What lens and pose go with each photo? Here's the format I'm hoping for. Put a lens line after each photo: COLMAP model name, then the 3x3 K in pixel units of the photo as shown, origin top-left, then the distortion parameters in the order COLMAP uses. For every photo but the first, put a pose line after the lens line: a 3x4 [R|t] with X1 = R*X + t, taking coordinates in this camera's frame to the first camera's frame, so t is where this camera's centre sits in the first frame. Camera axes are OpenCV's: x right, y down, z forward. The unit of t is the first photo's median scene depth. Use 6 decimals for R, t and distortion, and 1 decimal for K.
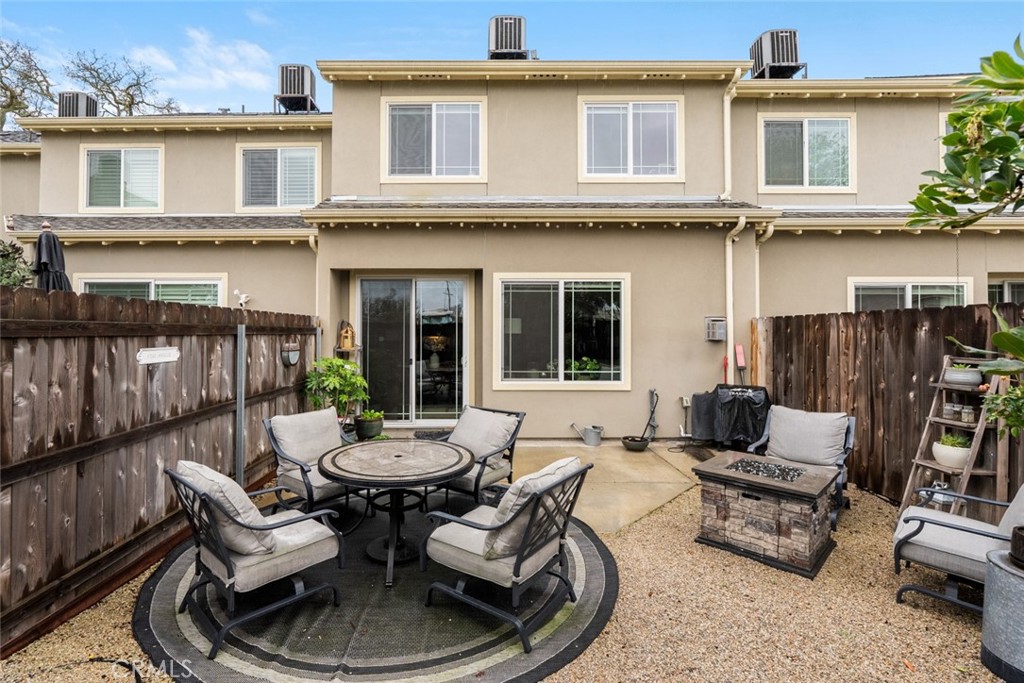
lens RADIAL K [[465.8, 0, 483.0], [0, 465.8, 312.0], [0, 0, 1]] dist [-0.004844, 0.001847]
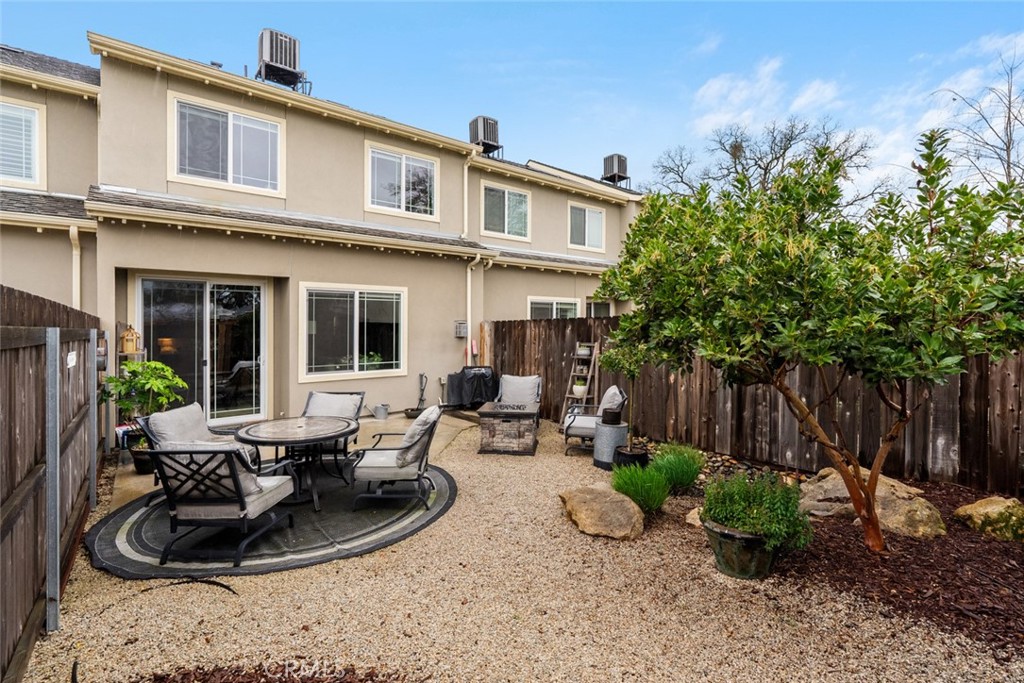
lens RADIAL K [[465.8, 0, 513.4], [0, 465.8, 316.4], [0, 0, 1]] dist [-0.004844, 0.001847]
pose [[0.767939, 0.010276, 0.640441, -0.308484], [-0.018186, 0.999818, 0.005764, -0.014366], [-0.640265, -0.016074, 0.767986, -0.223195]]
